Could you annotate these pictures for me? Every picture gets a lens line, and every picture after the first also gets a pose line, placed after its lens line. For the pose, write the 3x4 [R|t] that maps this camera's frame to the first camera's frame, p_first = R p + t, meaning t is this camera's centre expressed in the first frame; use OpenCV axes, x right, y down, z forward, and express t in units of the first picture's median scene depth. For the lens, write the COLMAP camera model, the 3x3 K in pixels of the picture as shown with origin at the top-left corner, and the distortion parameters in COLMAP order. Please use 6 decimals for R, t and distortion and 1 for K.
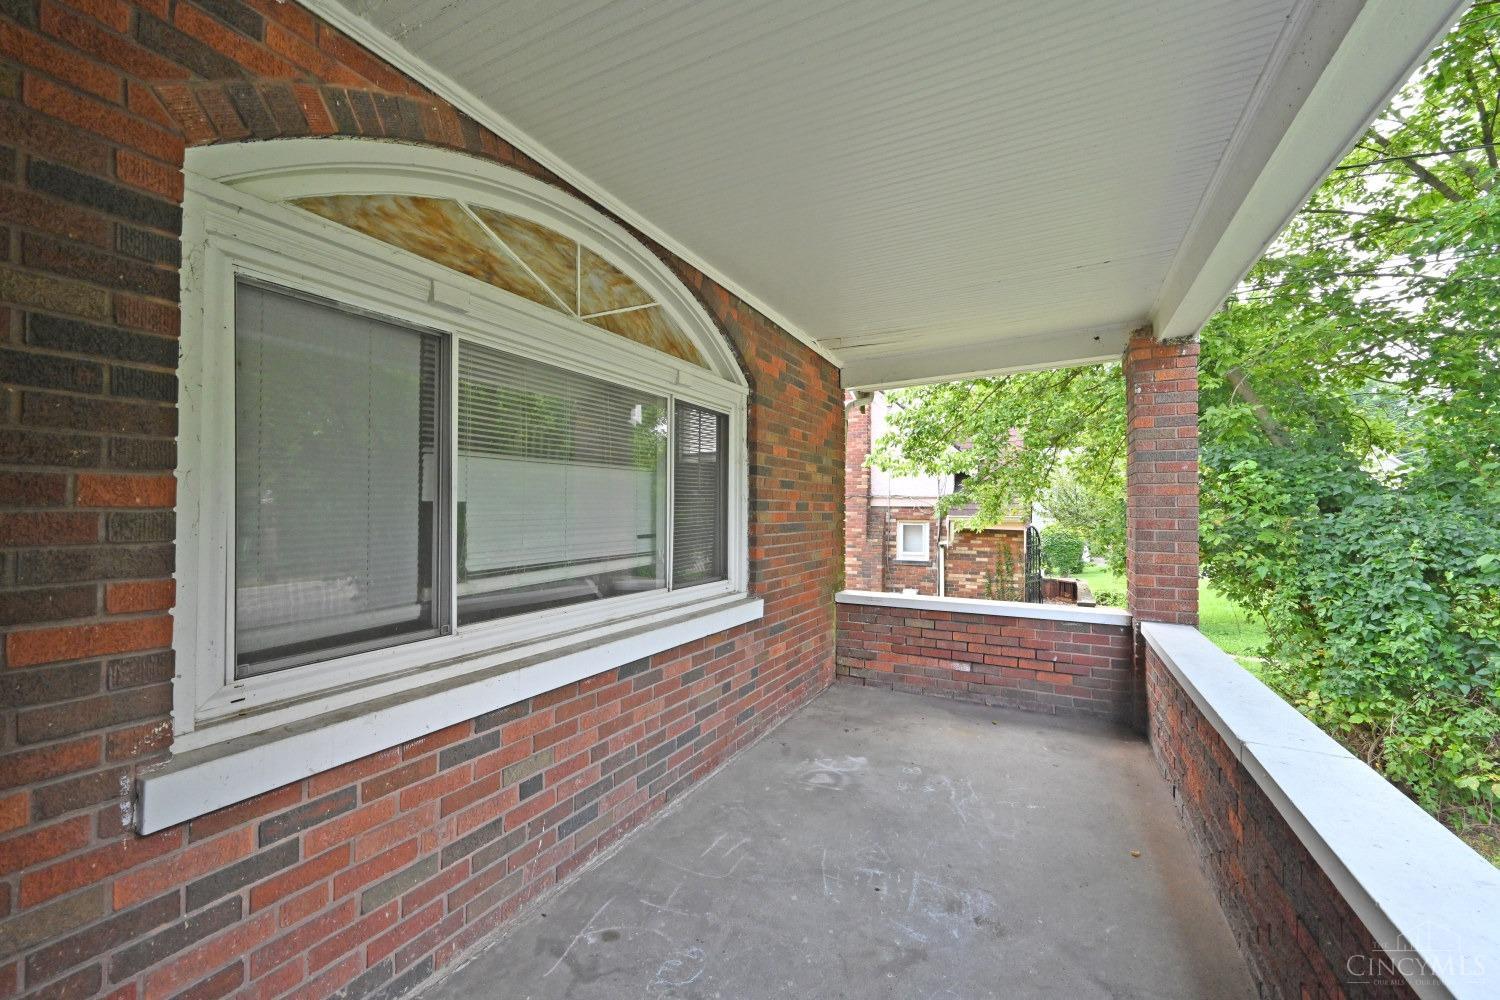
lens RADIAL K [[593.5, 0, 756.7], [0, 593.5, 504.2], [0, 0, 1]] dist [0.001460, -0.000332]
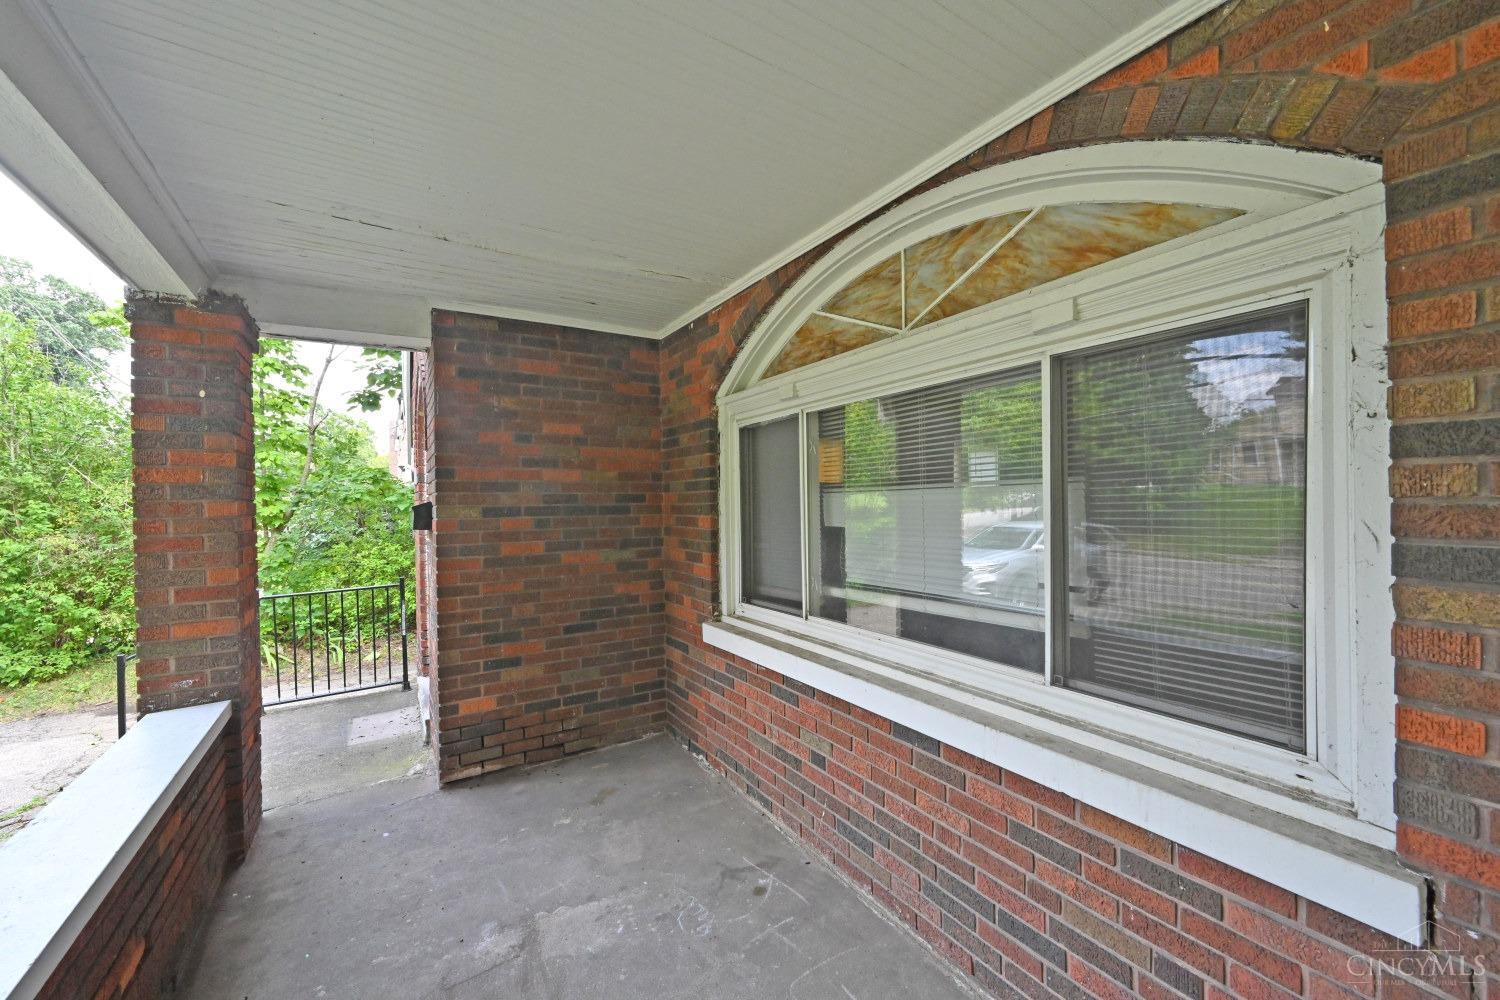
lens RADIAL K [[593.5, 0, 759.5], [0, 593.5, 504.6], [0, 0, 1]] dist [0.001460, -0.000332]
pose [[-0.512392, 0.011533, -0.858674, 0.603632], [0.023951, 0.999713, -0.000865, -0.047400], [0.858417, -0.021010, -0.512521, 1.257127]]
